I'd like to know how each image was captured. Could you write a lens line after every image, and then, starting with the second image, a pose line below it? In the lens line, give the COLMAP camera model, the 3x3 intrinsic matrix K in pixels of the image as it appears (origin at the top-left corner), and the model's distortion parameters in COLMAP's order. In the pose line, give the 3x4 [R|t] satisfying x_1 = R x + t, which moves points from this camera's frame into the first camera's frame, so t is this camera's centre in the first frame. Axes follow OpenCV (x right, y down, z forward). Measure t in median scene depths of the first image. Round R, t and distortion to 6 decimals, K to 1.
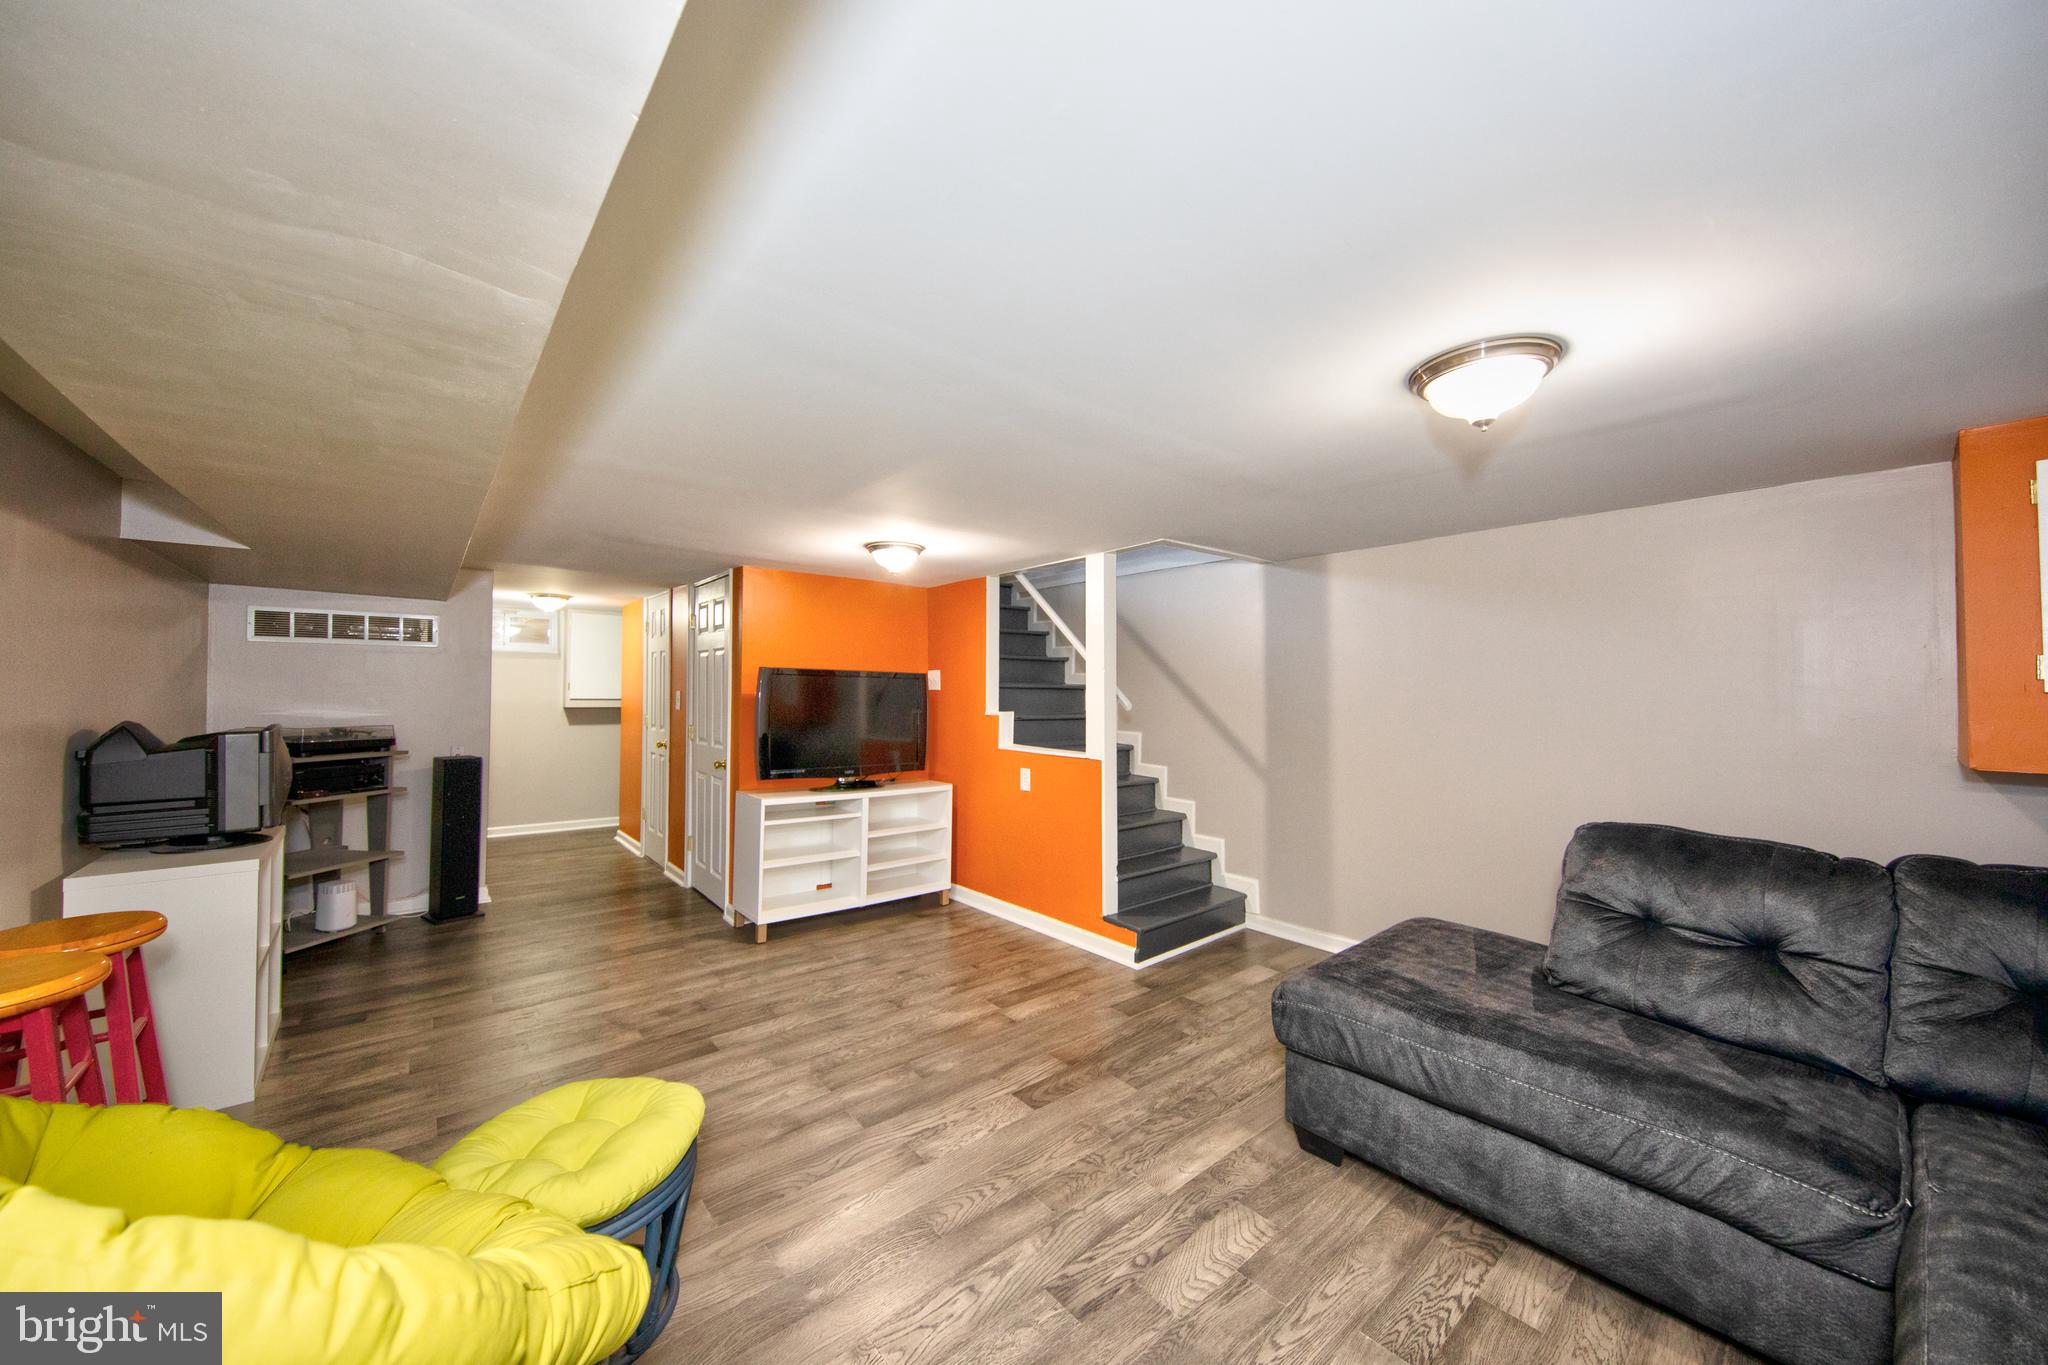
lens RADIAL K [[716.6, 0, 1014.7], [0, 716.6, 675.4], [0, 0, 1]] dist [-0.000278, -0.000058]
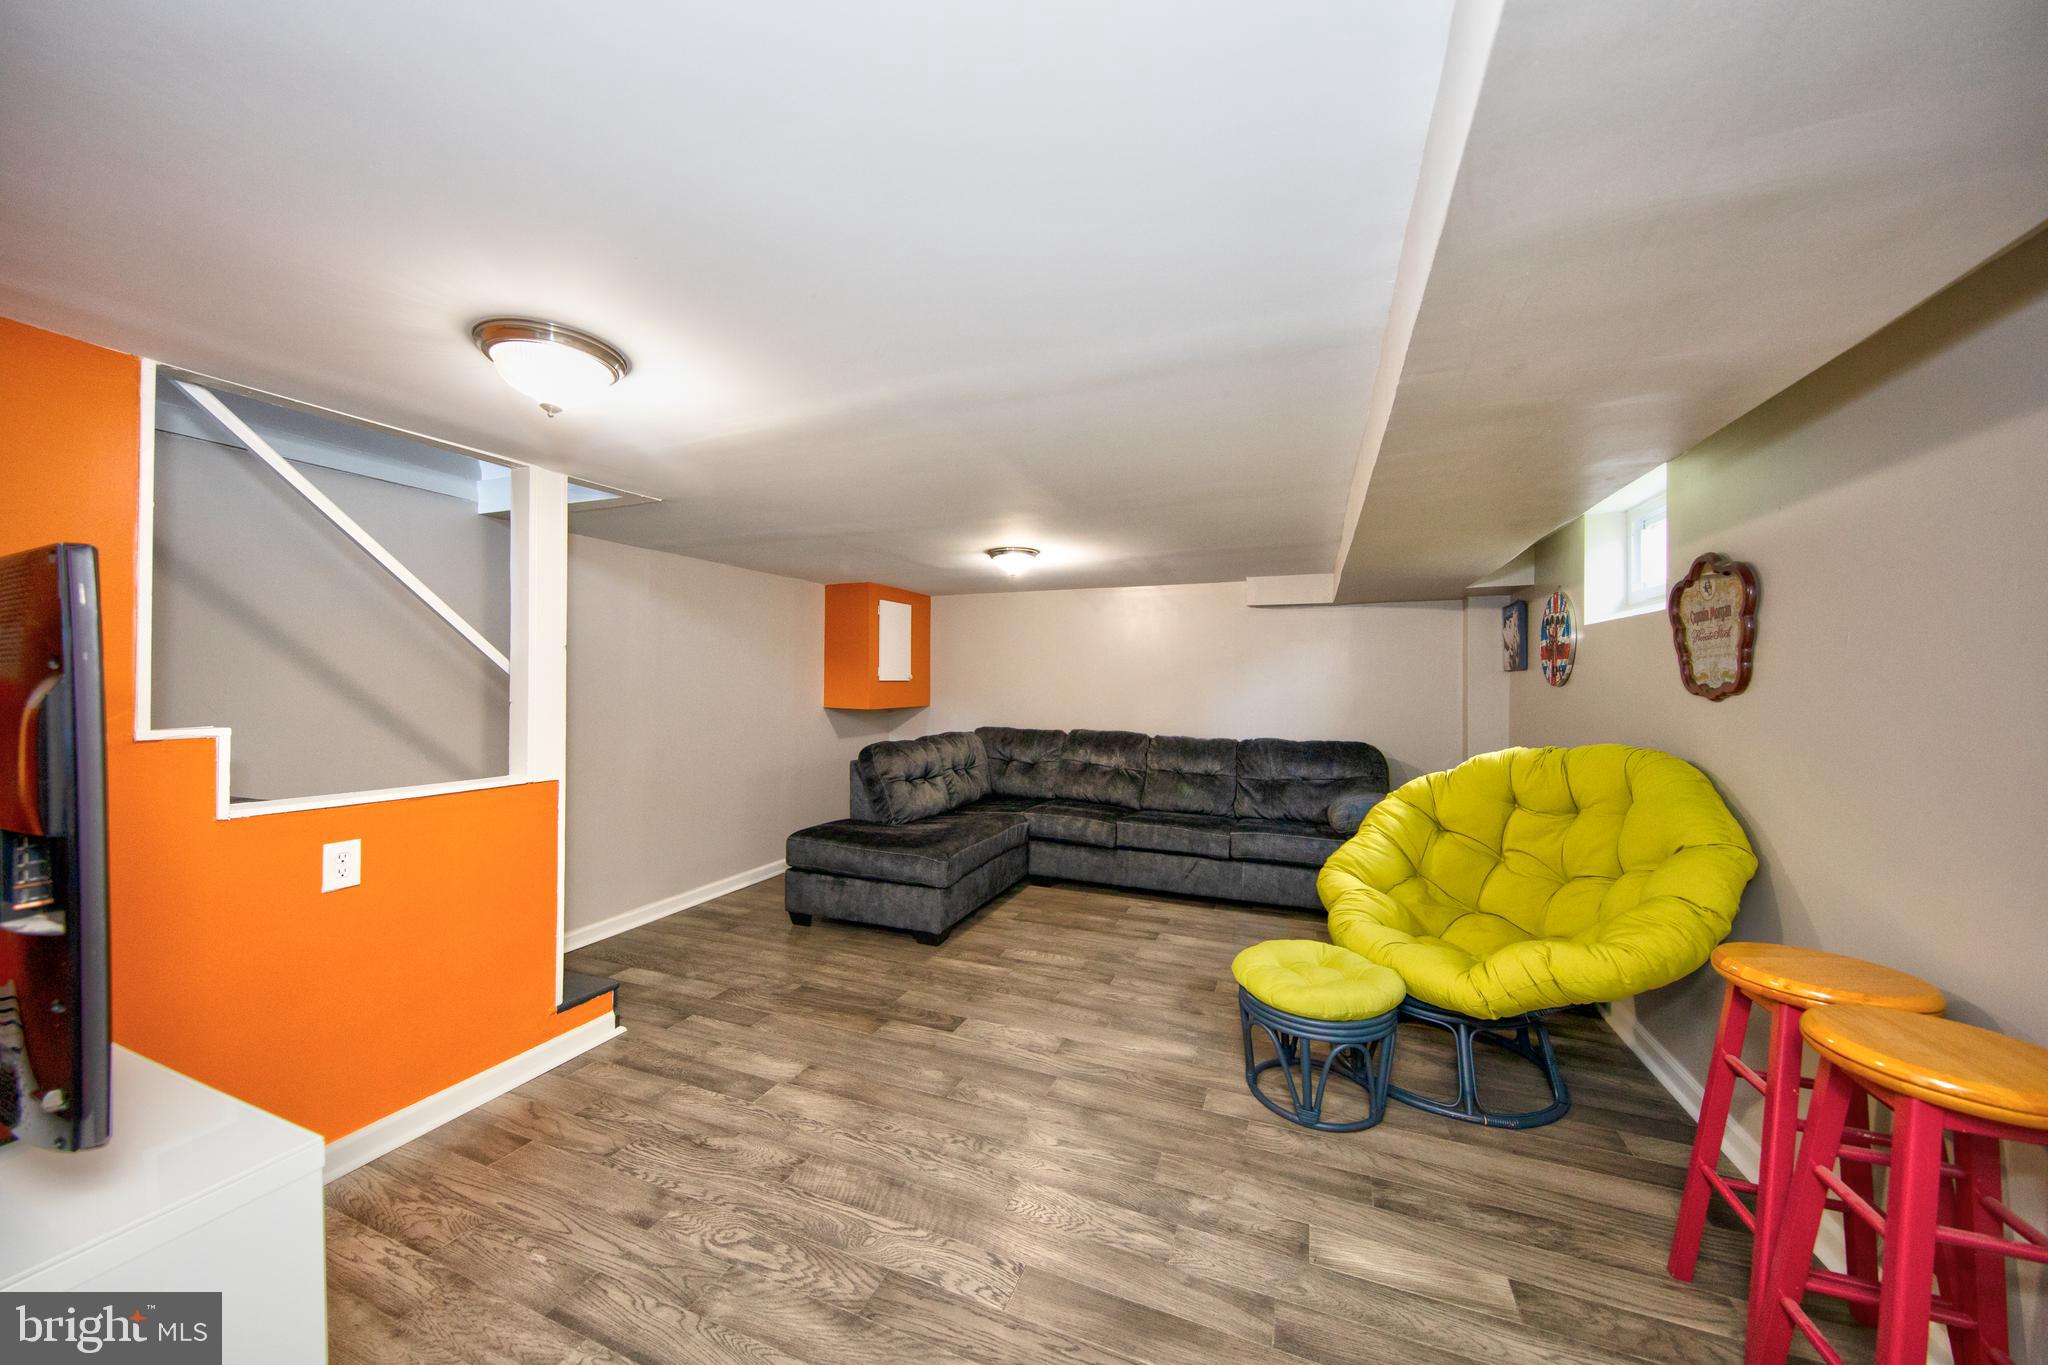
lens RADIAL K [[711.9, 0, 1024.0], [0, 711.9, 682.5], [0, 0, 1]] dist [0.000259, -0.000023]
pose [[-0.470732, -0.012526, 0.882187, -0.856688], [-0.026283, 0.999655, 0.000169, 0.019048], [-0.881885, -0.023107, -0.470899, 1.178616]]
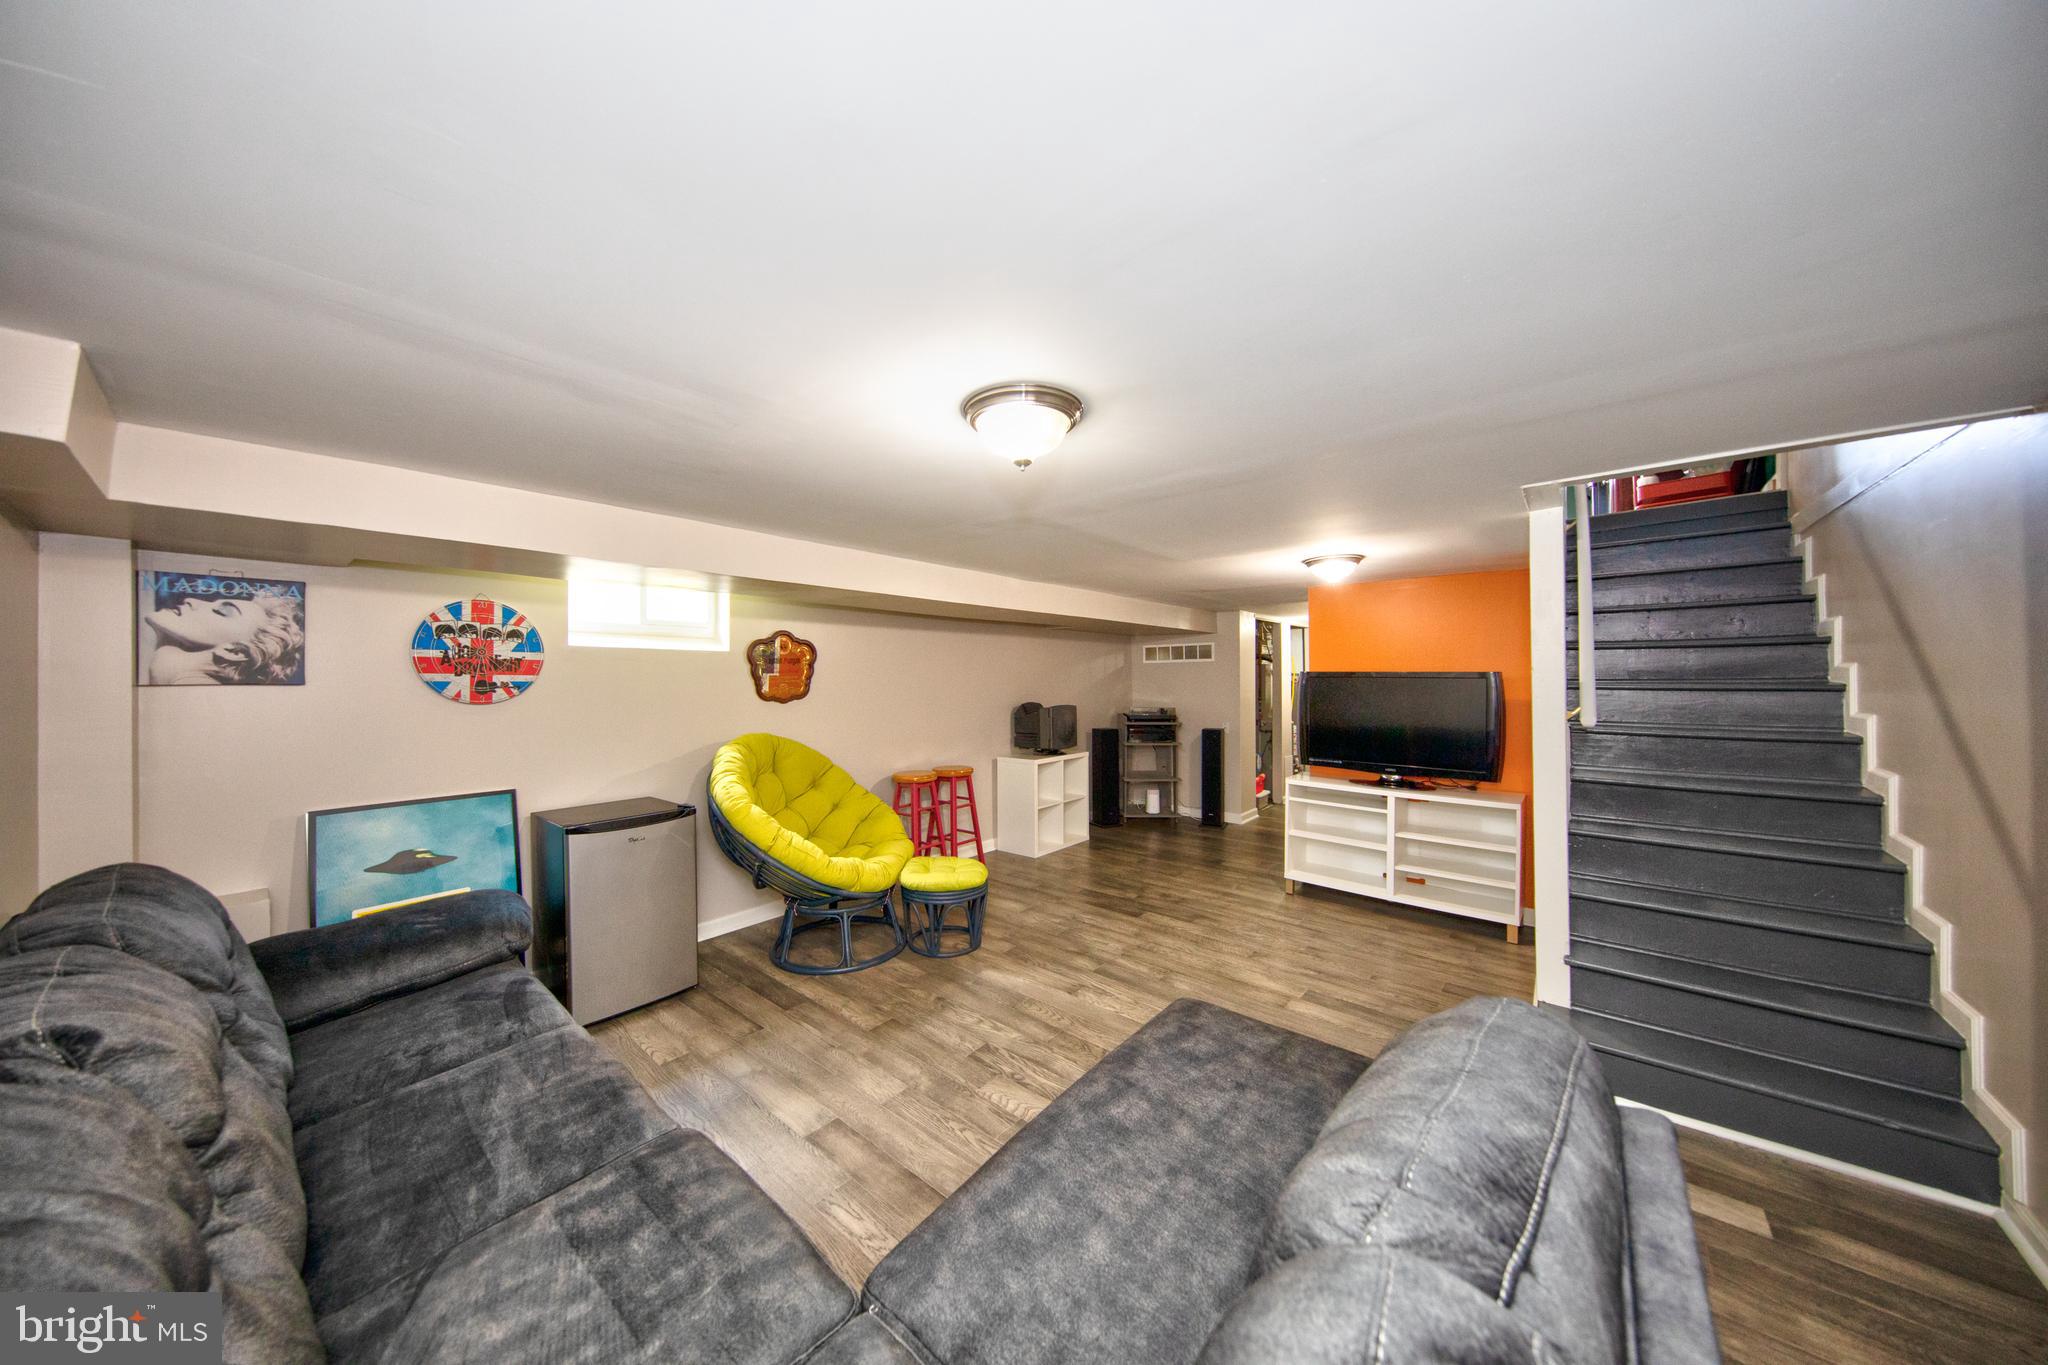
lens RADIAL K [[651.6, 0, 1012.9], [0, 651.6, 673.5], [0, 0, 1]] dist [0.001033, -0.002320]
pose [[0.158825, -0.013360, -0.987216, 0.897351], [0.026132, 0.999615, -0.009323, -0.015359], [0.986961, -0.024317, 0.159113, 0.457839]]
